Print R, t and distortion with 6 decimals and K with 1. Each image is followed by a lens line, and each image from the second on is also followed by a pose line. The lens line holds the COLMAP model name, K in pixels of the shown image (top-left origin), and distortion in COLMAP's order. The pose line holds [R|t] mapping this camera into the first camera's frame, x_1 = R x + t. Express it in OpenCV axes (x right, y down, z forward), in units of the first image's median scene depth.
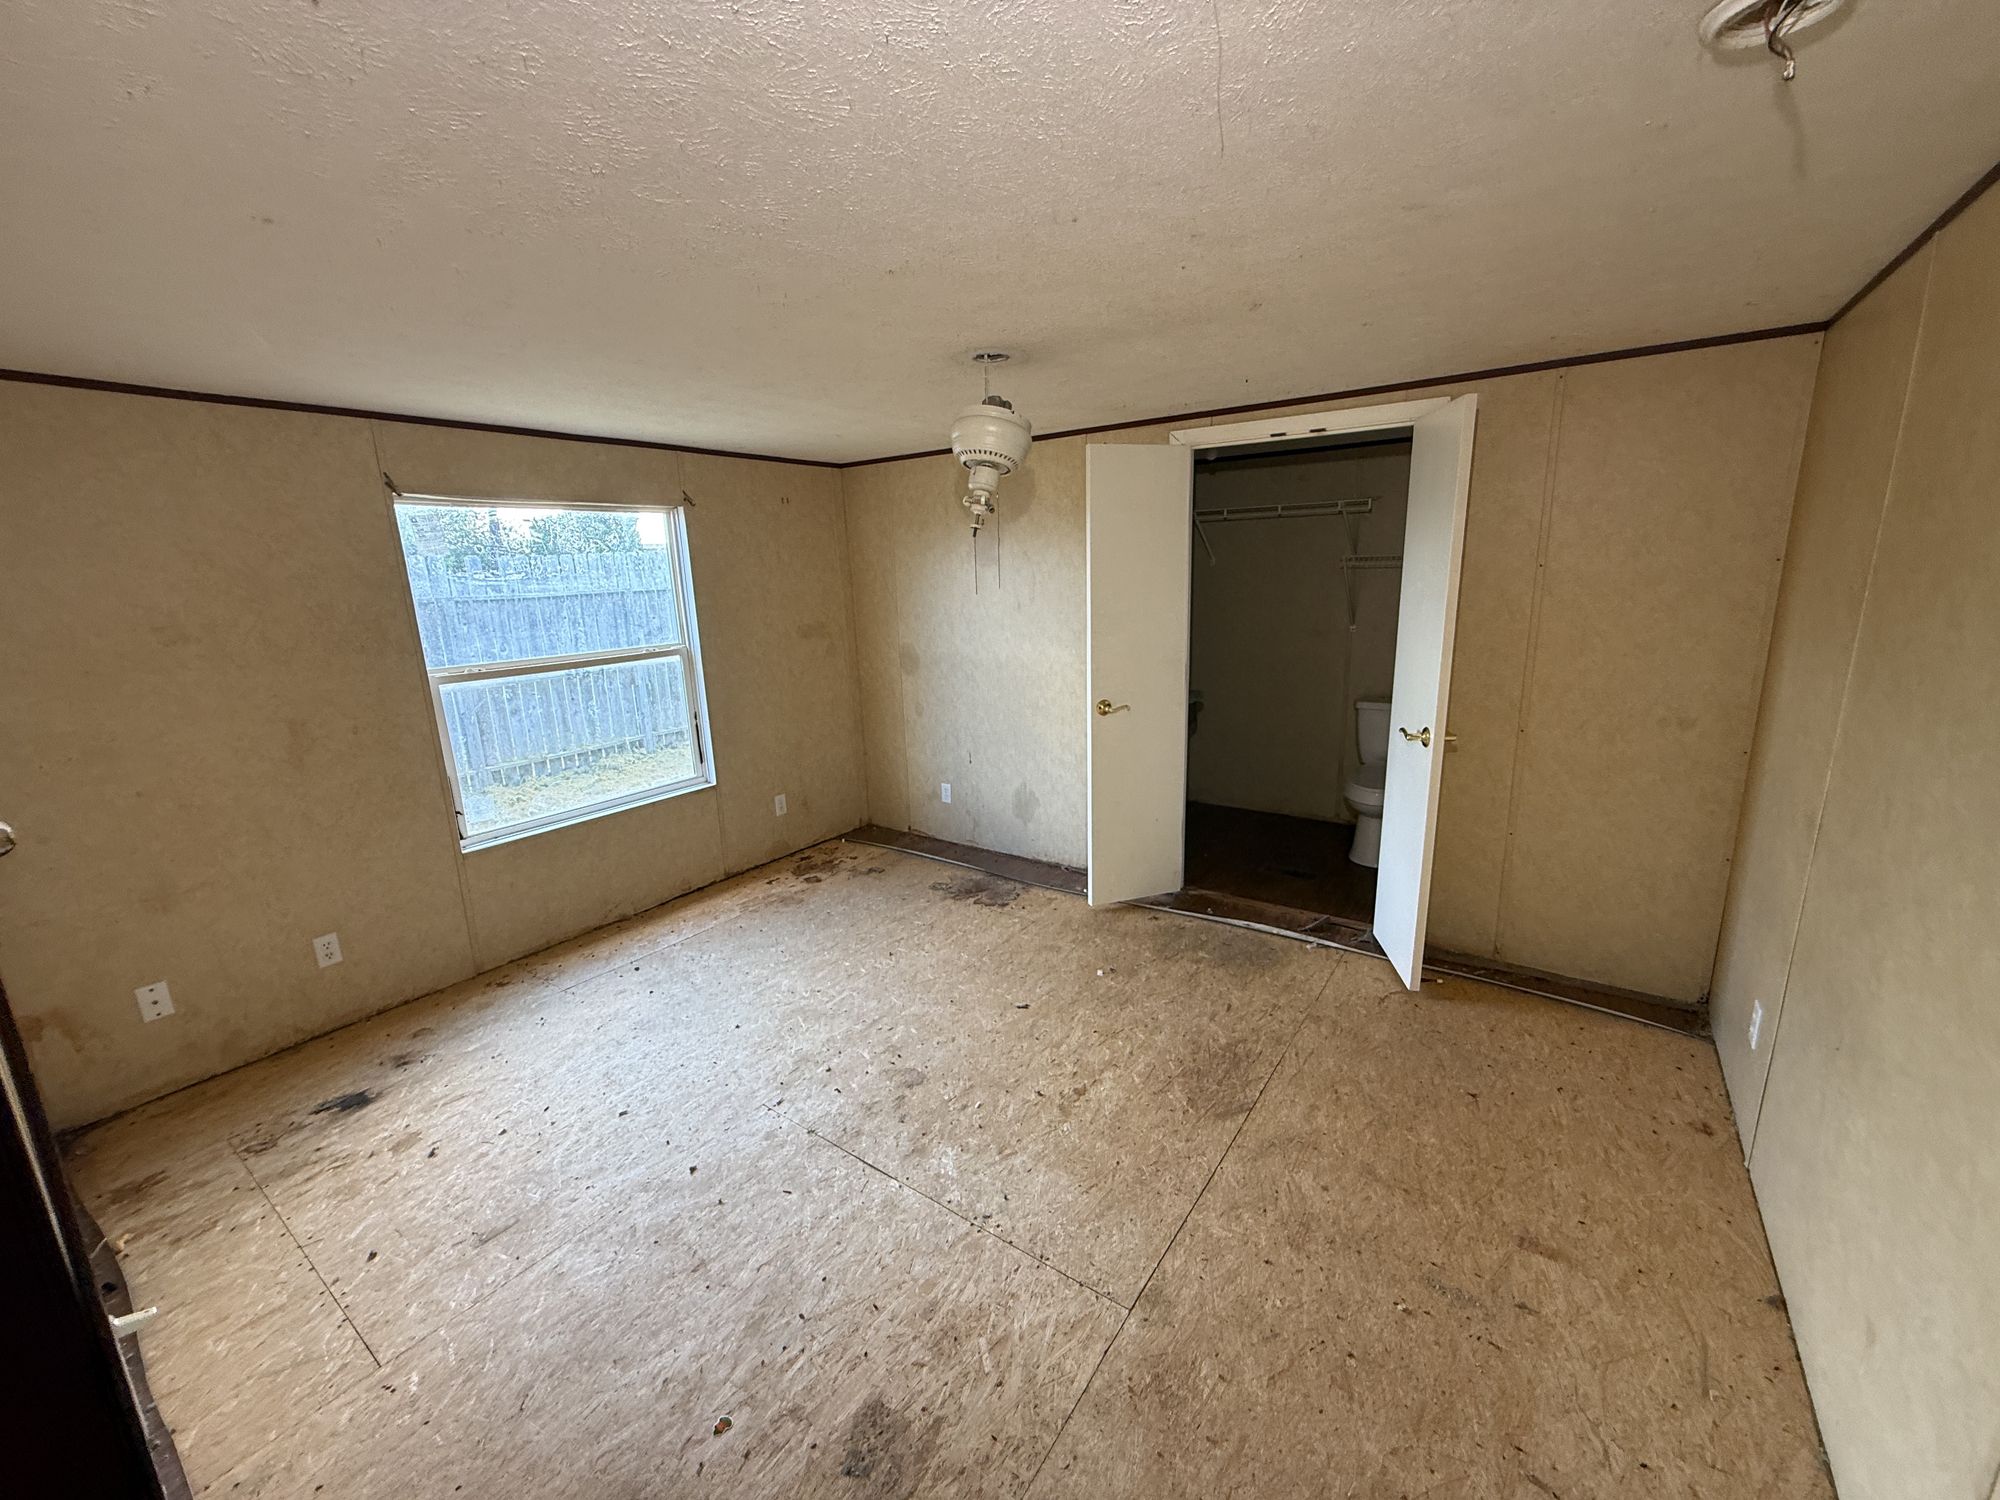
lens RADIAL K [[802.1, 0, 999.0], [0, 802.1, 753.7], [0, 0, 1]] dist [-0.000681, 0.000056]
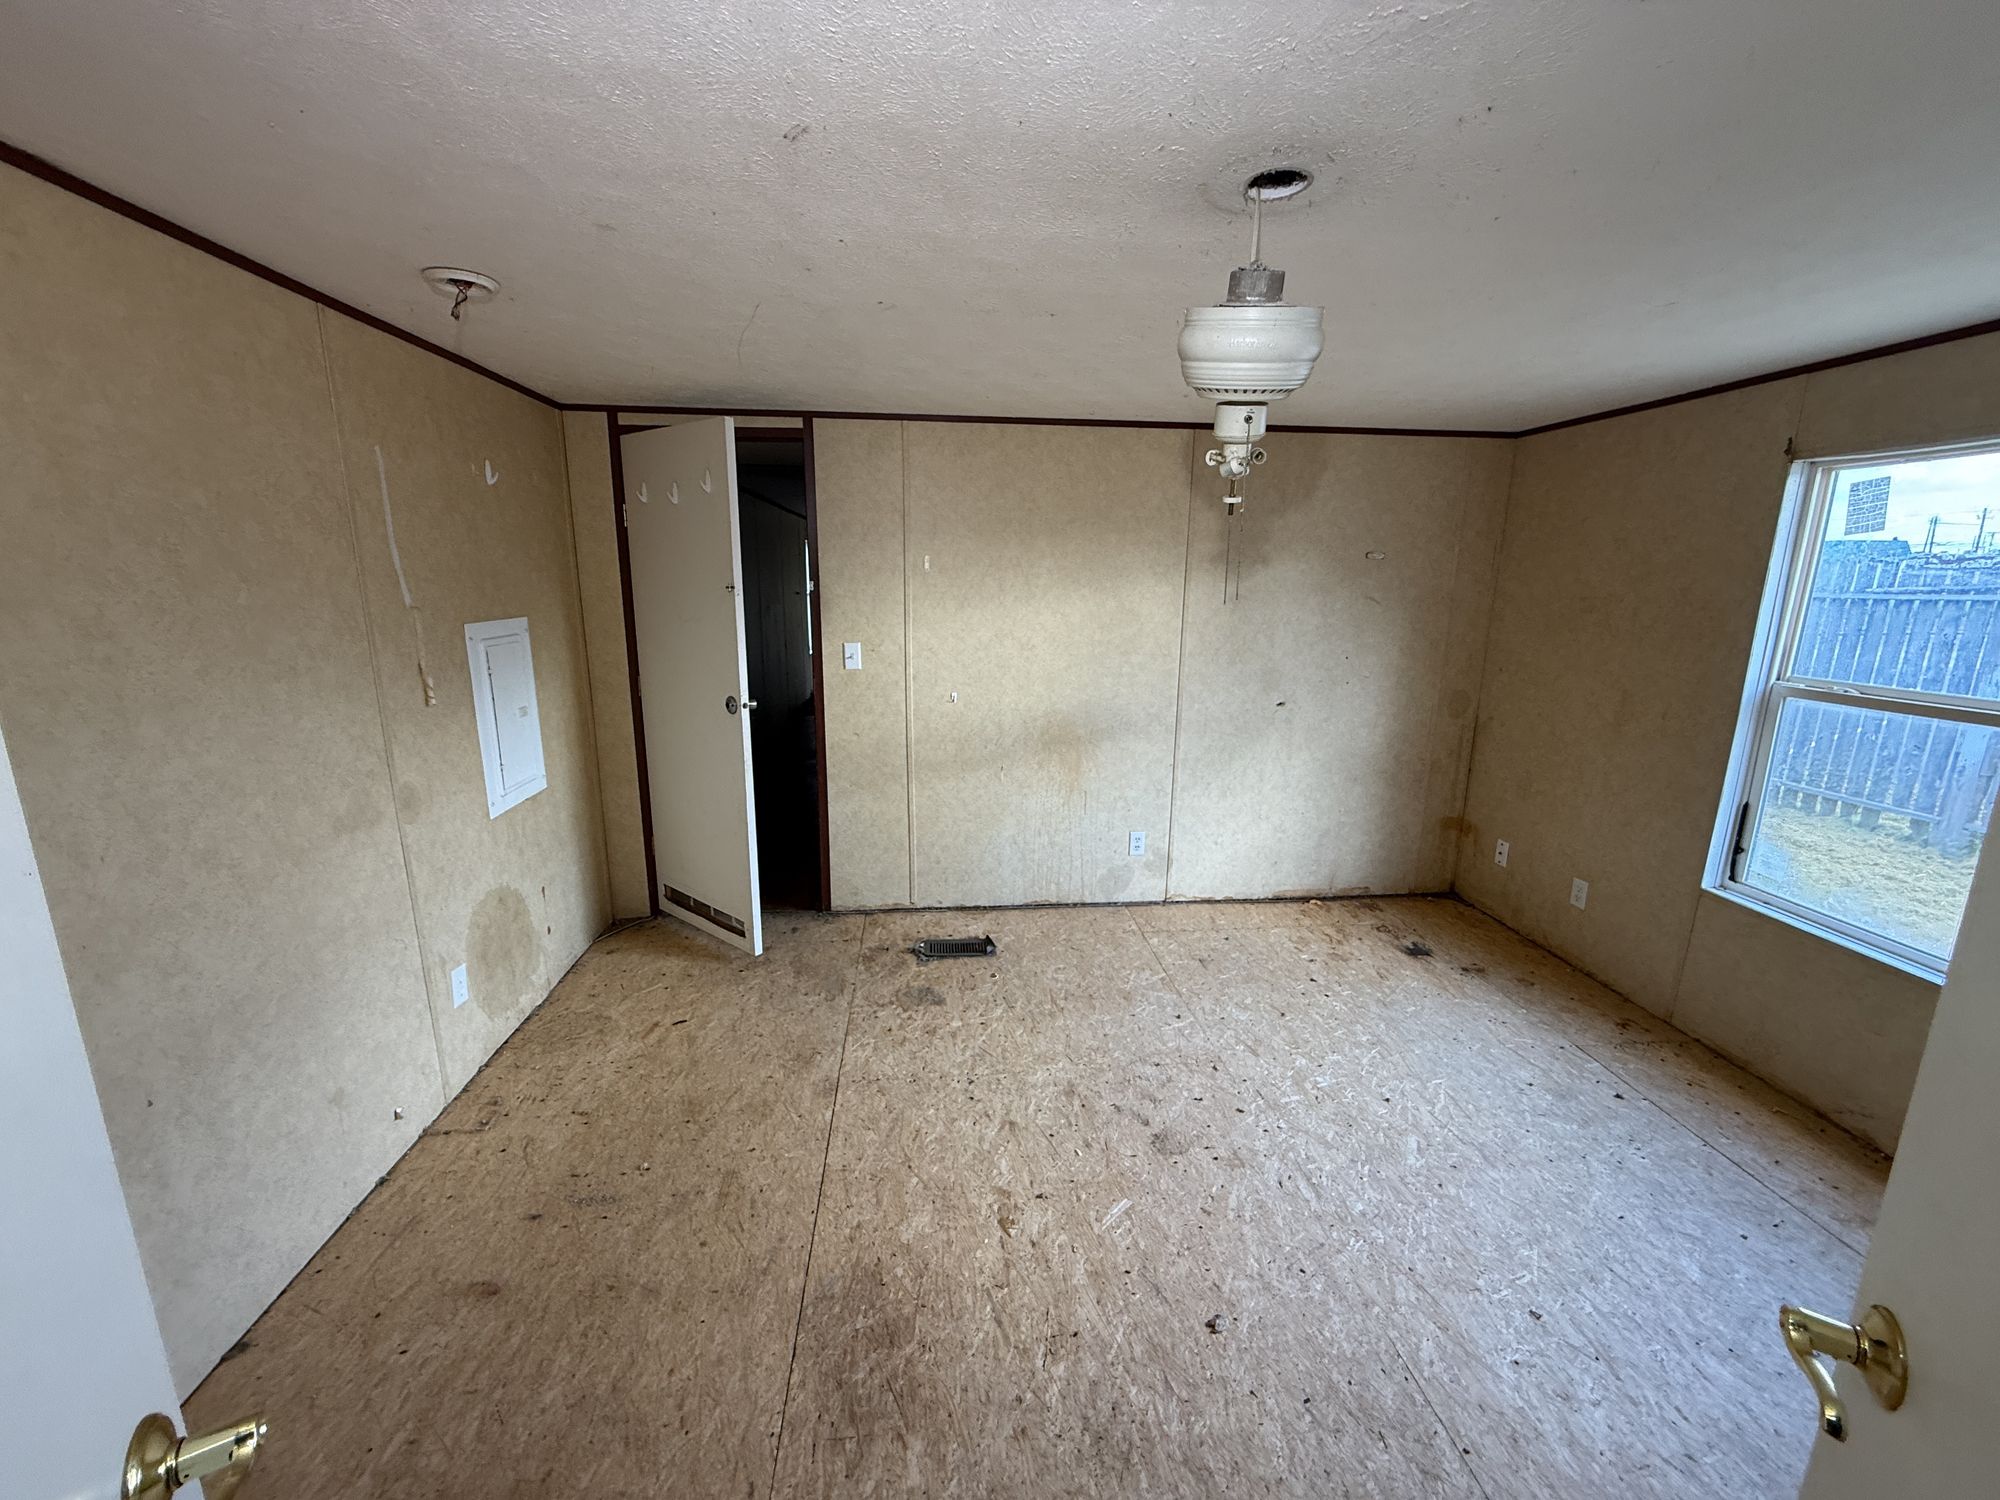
lens RADIAL K [[802.1, 0, 990.3], [0, 802.1, 746.3], [0, 0, 1]] dist [-0.000681, 0.000056]
pose [[-0.762004, 0.155528, -0.628619, 0.508319], [-0.136283, 0.910475, 0.390464, -0.293371], [0.633070, 0.383205, -0.672590, 1.267698]]
